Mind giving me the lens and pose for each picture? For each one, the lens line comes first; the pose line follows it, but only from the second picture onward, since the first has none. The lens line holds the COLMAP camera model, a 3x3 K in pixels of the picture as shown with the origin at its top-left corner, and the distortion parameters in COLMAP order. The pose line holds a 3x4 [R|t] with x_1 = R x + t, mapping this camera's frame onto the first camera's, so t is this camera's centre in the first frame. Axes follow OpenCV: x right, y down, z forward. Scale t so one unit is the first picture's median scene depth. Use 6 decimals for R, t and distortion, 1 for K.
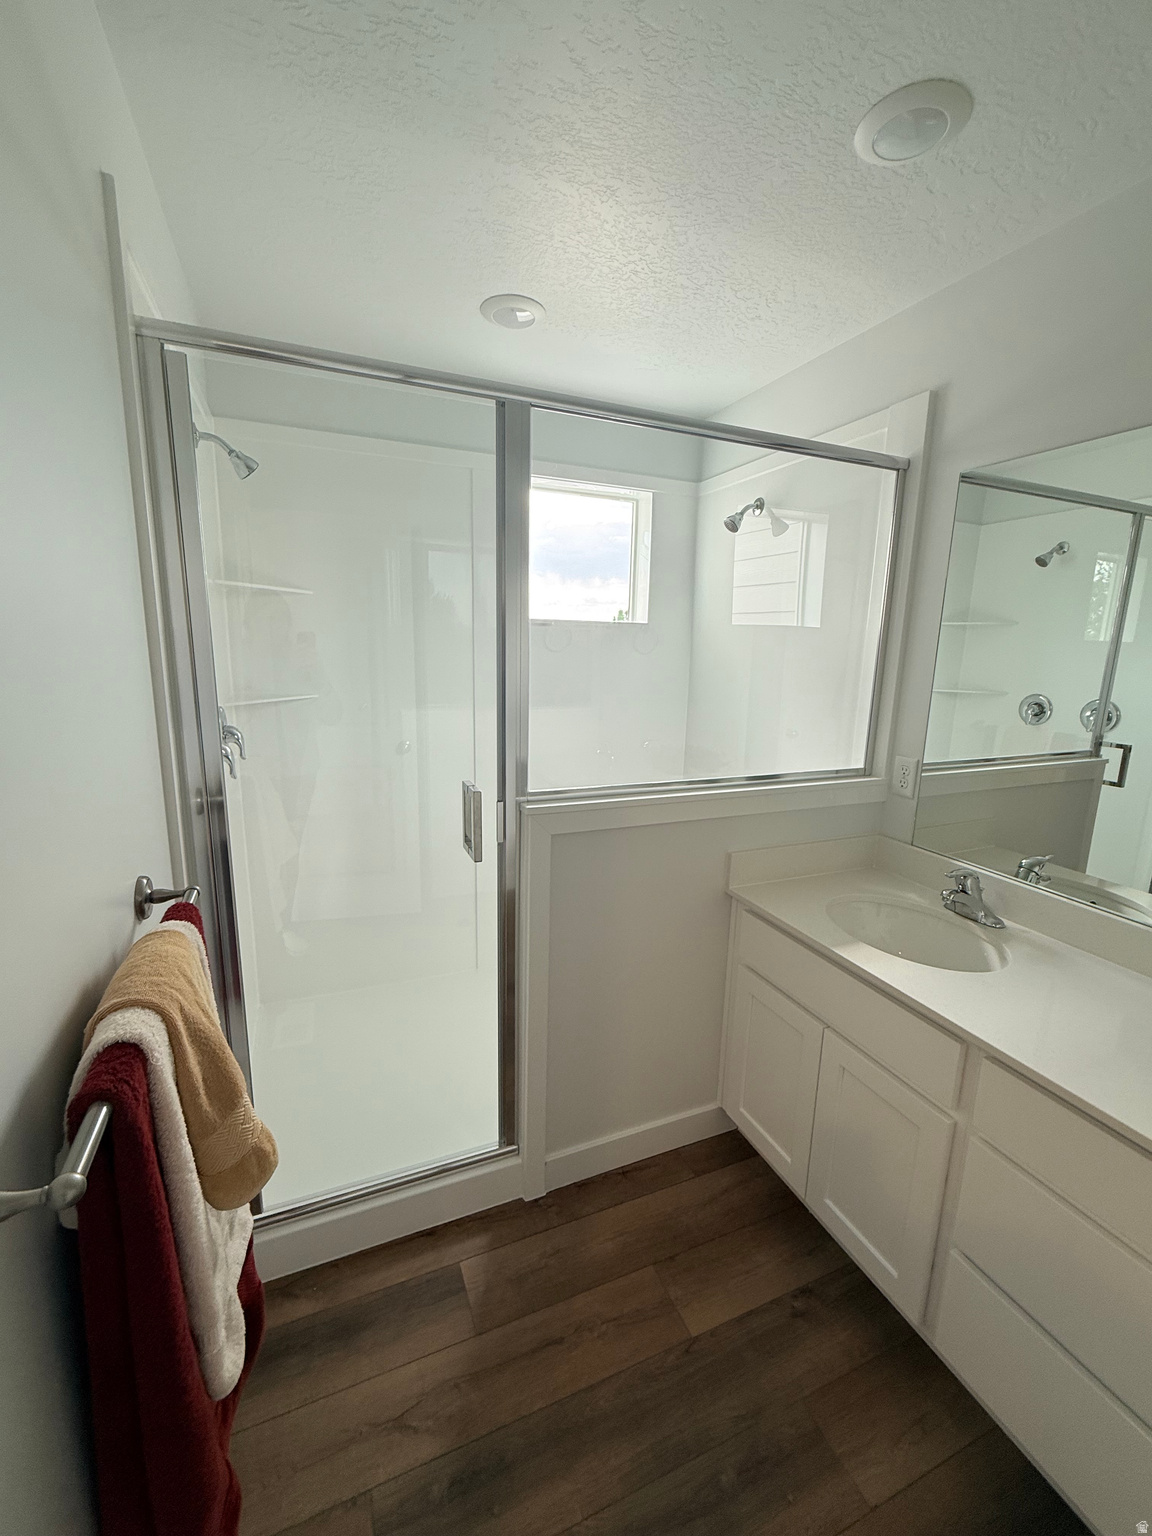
lens RADIAL K [[628.8, 0, 577.1], [0, 628.8, 766.5], [0, 0, 1]] dist [0.000032, 0.000197]
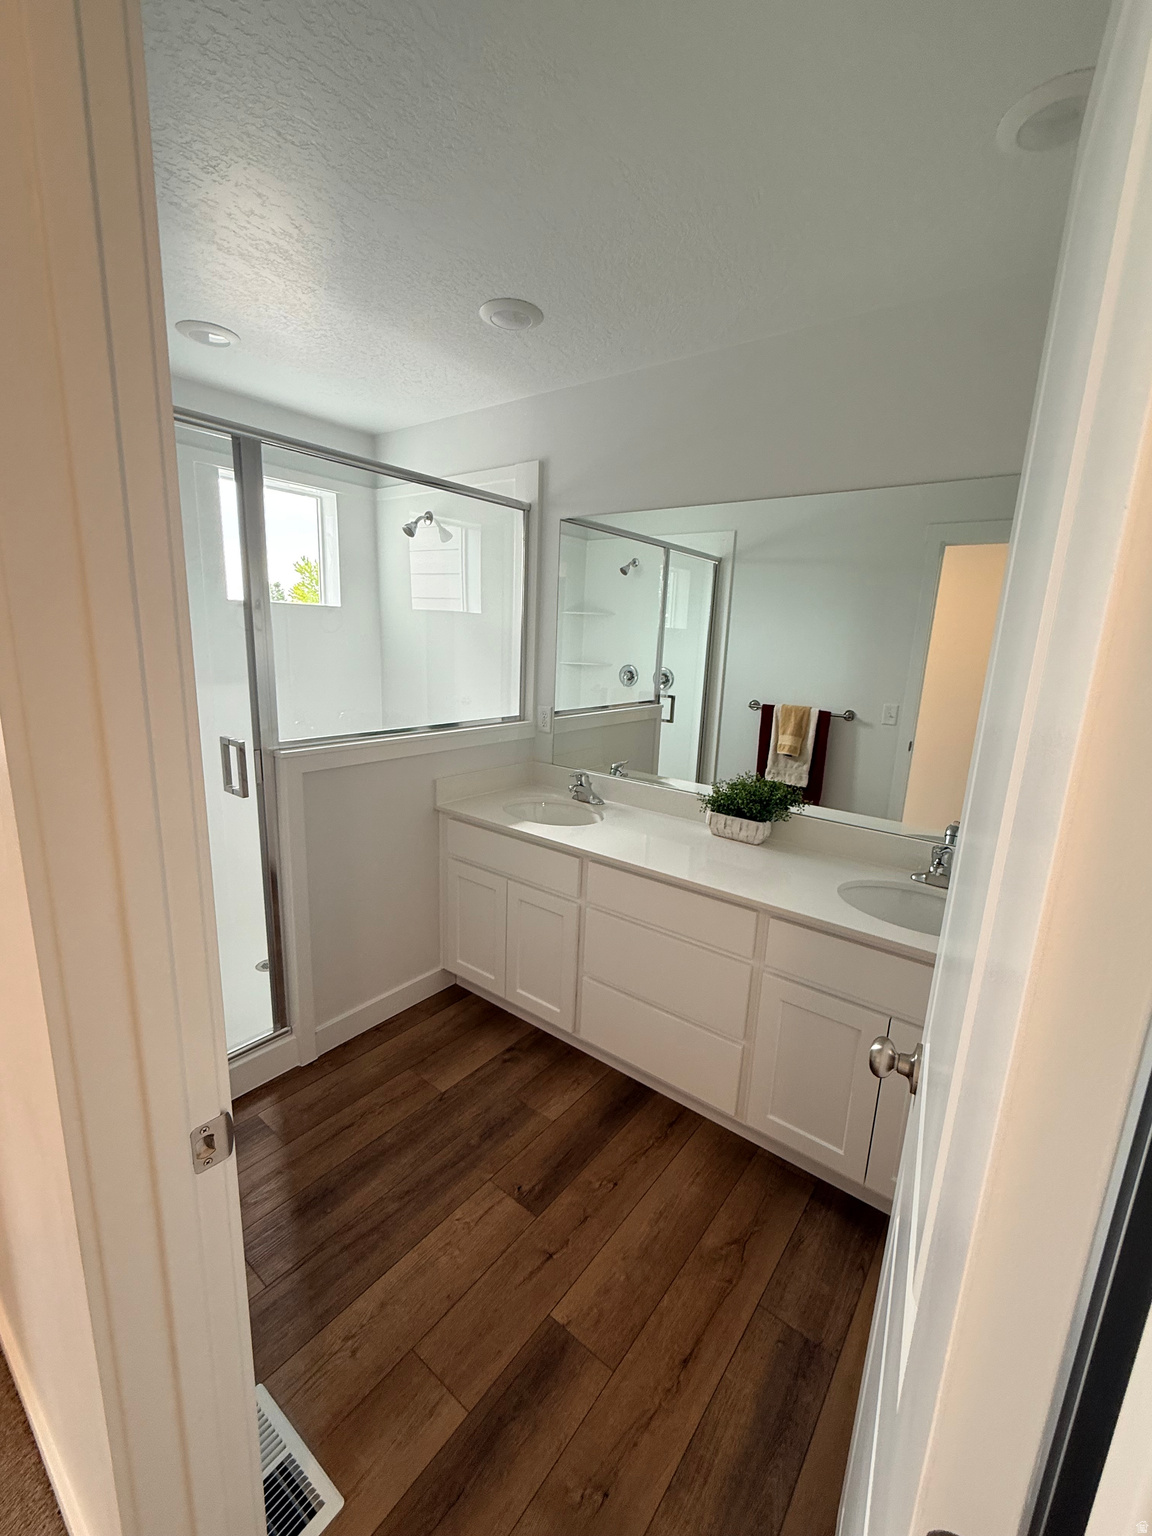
lens RADIAL K [[628.9, 0, 577.8], [0, 628.9, 767.2], [0, 0, 1]] dist [0.000451, 0.000223]
pose [[0.870675, -0.091216, 0.483328, -0.148606], [0.074833, 0.995780, 0.053123, 0.059680], [-0.486134, -0.010084, 0.873826, -0.359900]]
